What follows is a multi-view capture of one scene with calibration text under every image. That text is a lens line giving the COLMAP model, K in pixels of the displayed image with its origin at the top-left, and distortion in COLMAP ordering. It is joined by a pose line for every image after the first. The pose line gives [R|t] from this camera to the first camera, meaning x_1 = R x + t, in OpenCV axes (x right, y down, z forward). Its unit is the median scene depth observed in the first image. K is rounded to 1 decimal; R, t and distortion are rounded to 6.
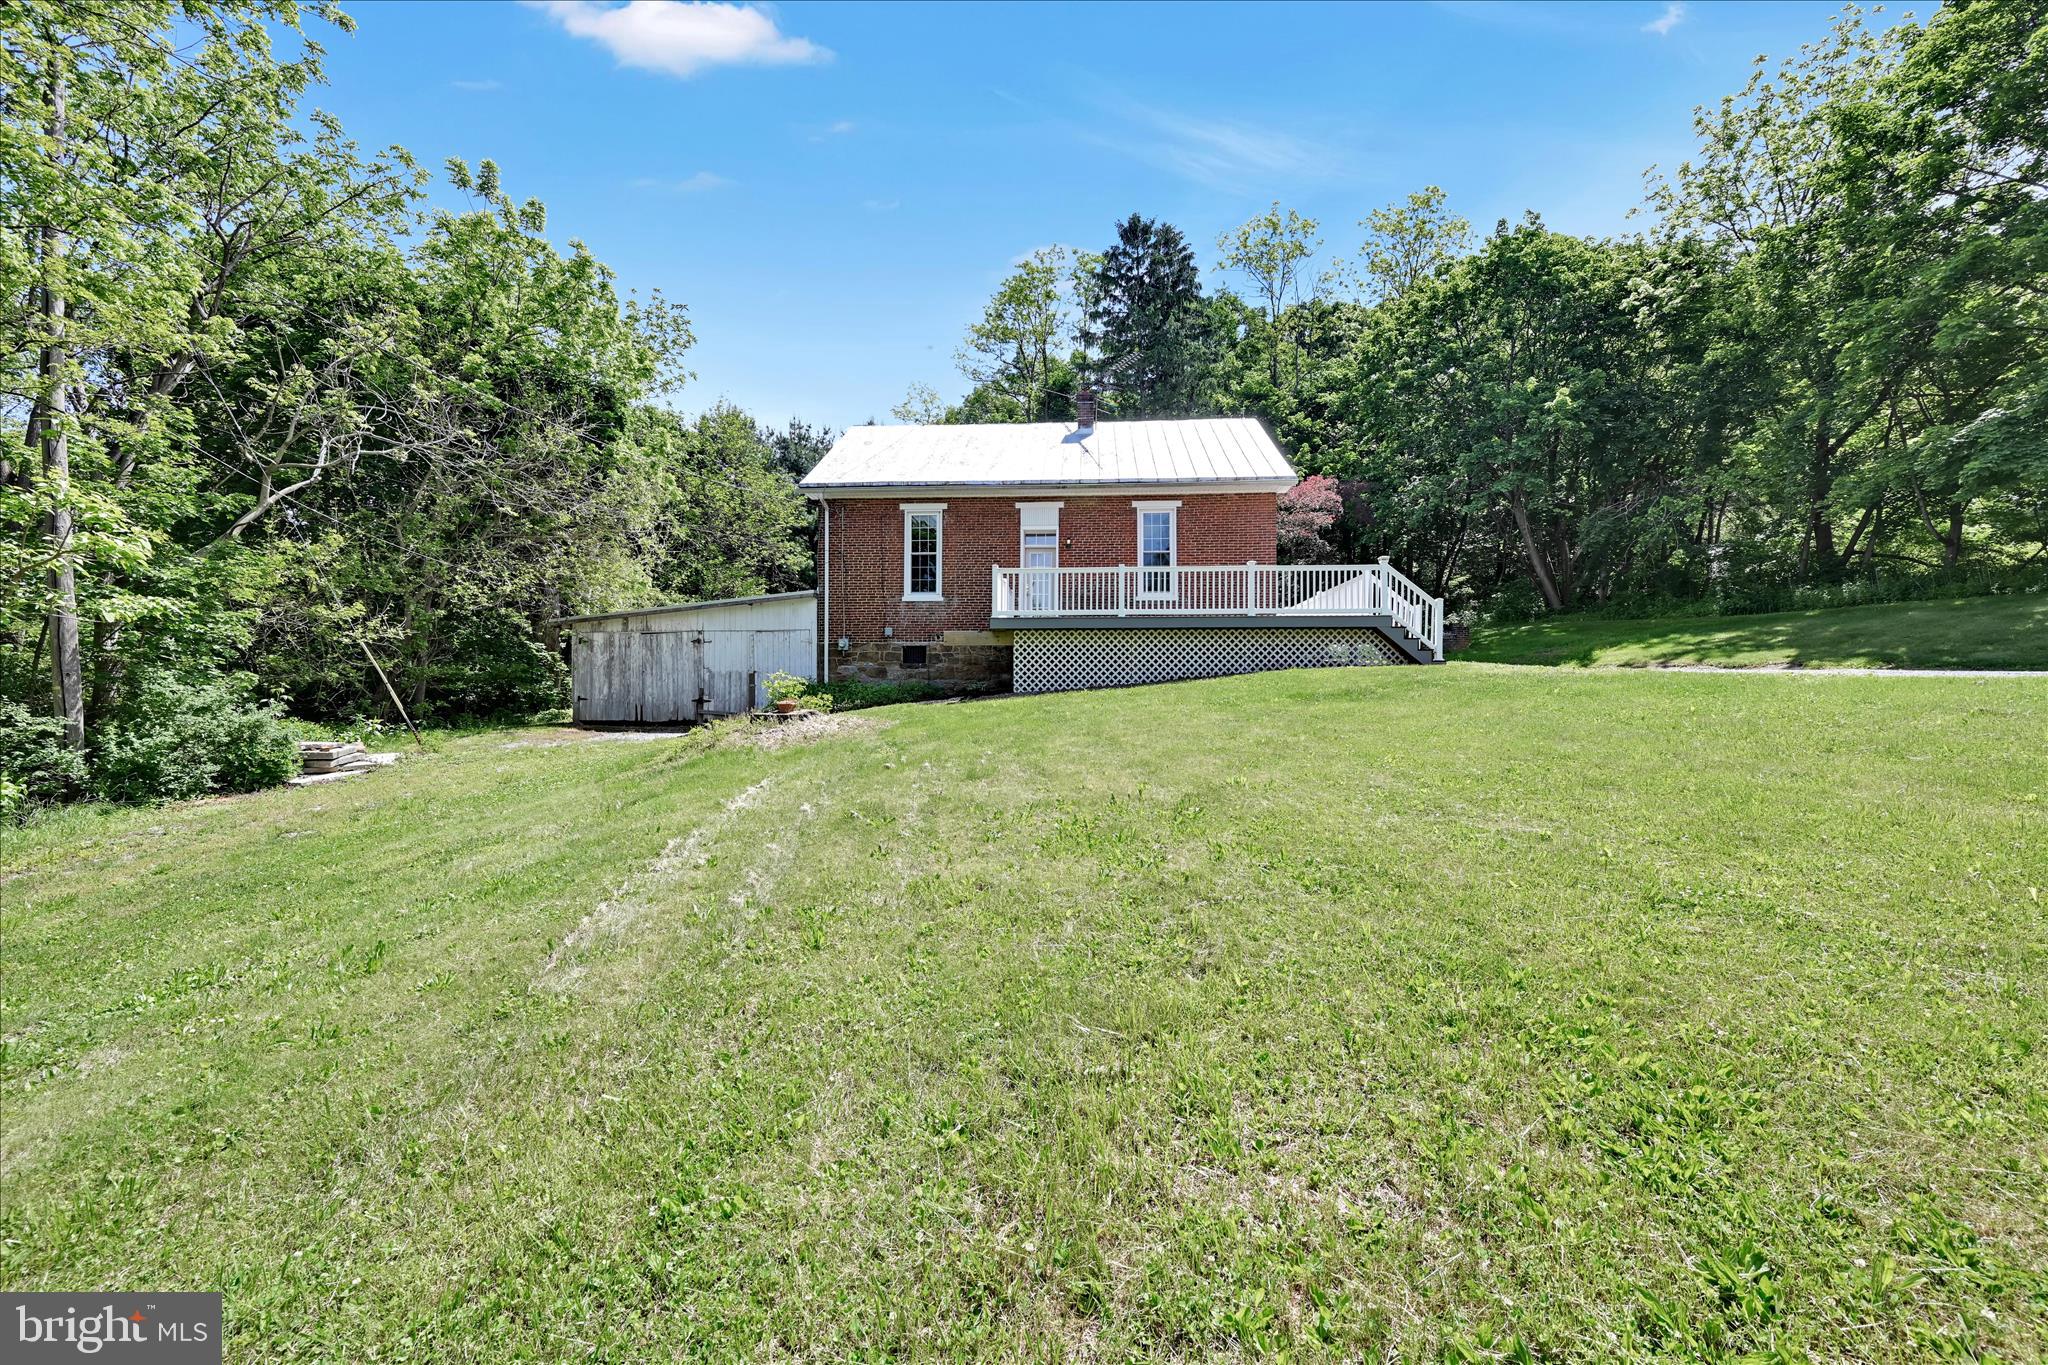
lens RADIAL K [[804.5, 0, 1023.0], [0, 804.5, 693.7], [0, 0, 1]] dist [0.002426, -0.000054]
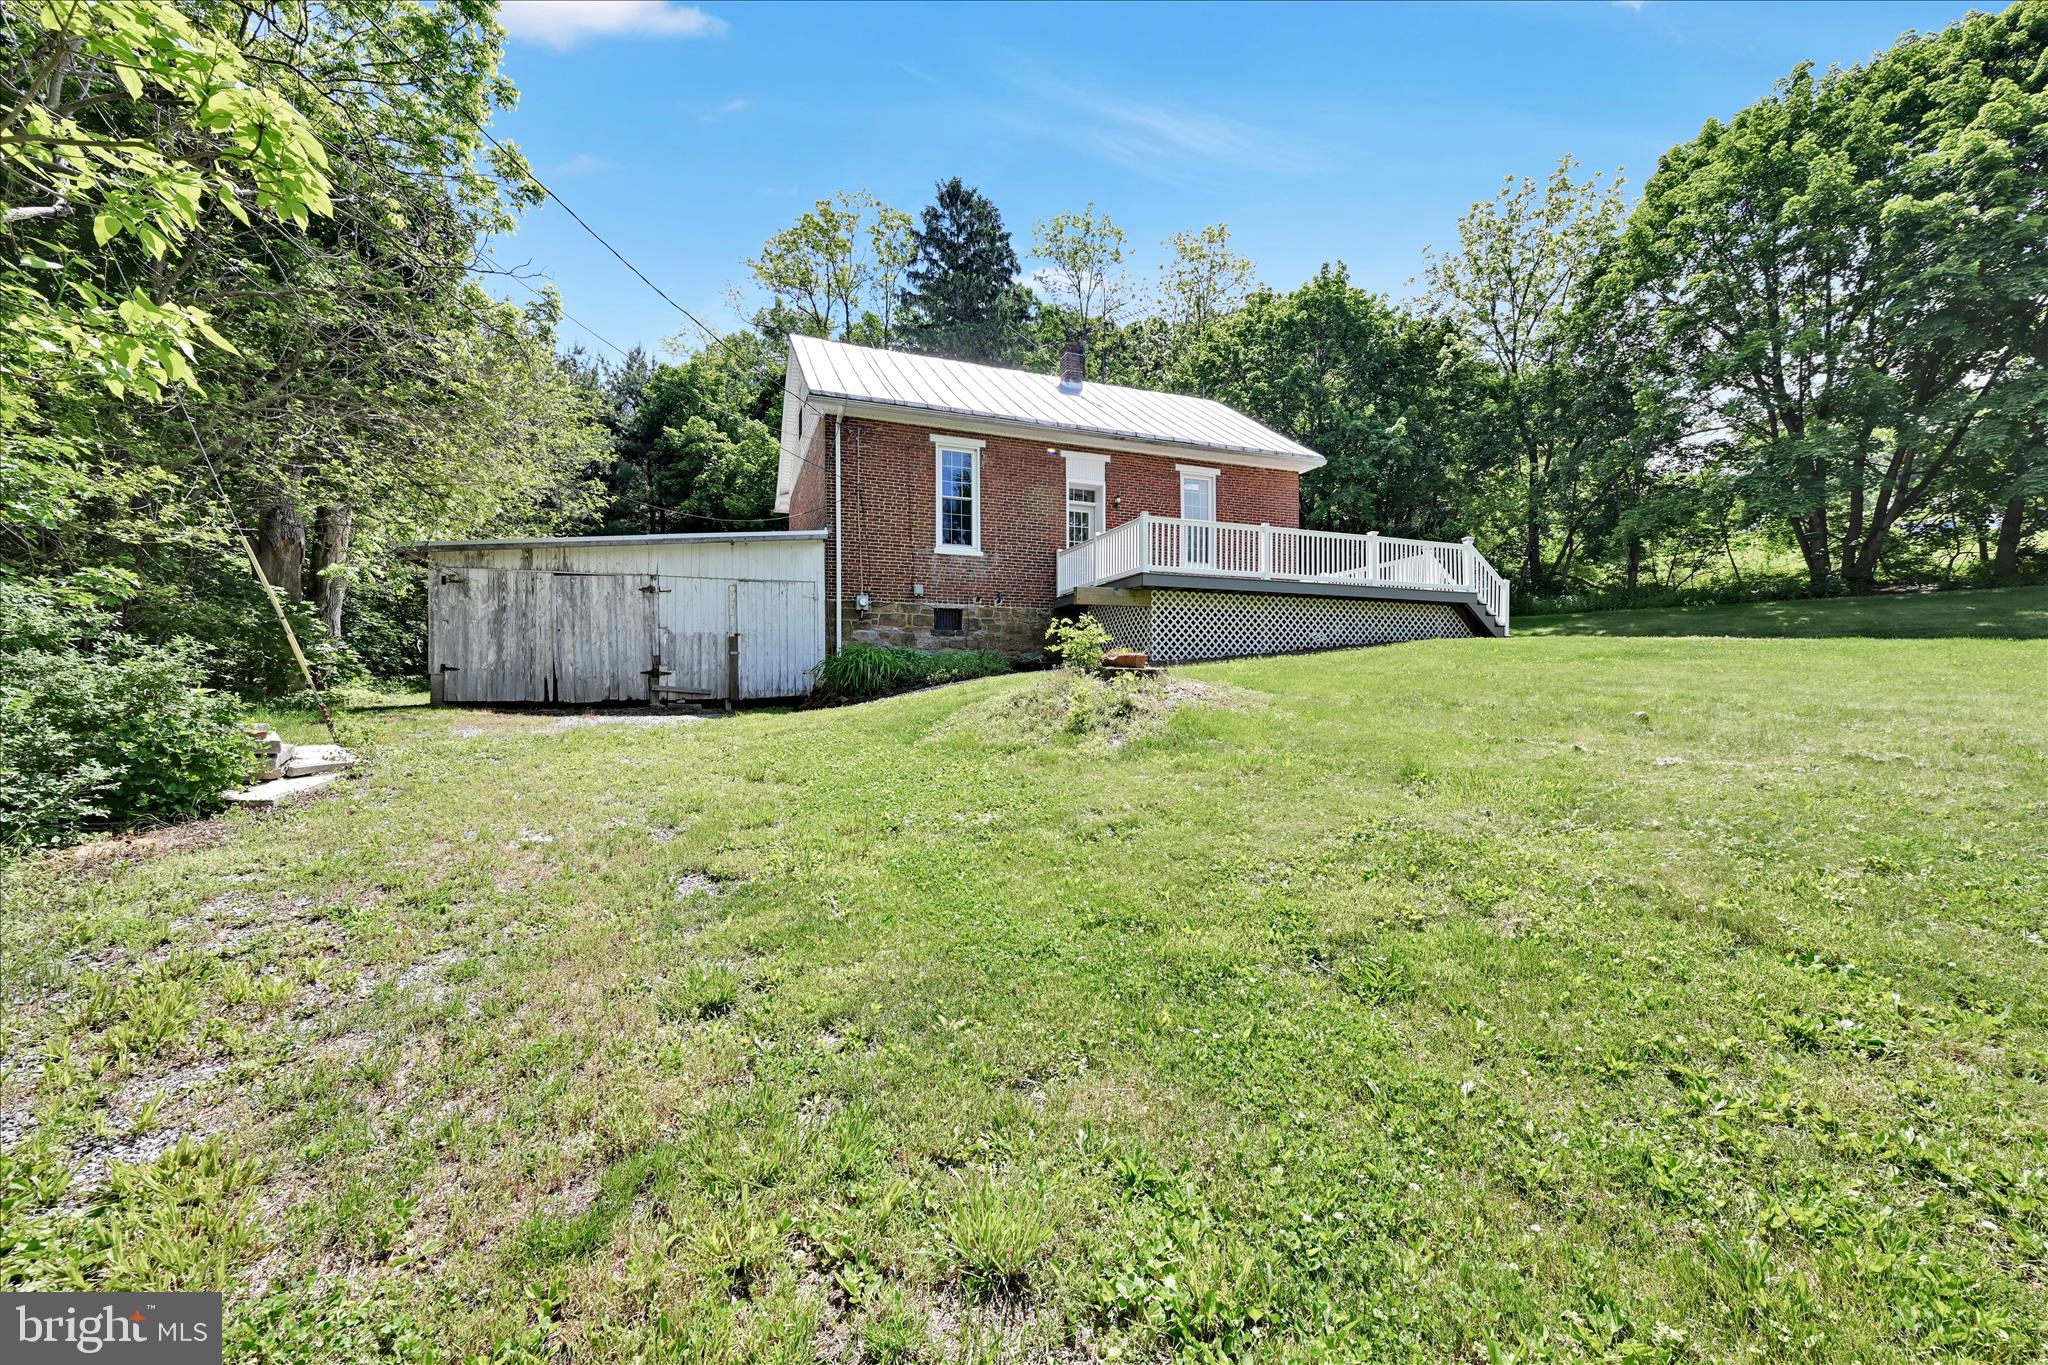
lens RADIAL K [[804.5, 0, 1024.3], [0, 804.5, 697.1], [0, 0, 1]] dist [0.002426, -0.000054]
pose [[0.905786, -0.003418, 0.423721, -0.414738], [0.001139, 0.999983, 0.005632, 0.027200], [-0.423734, -0.004619, 0.905775, 0.215067]]
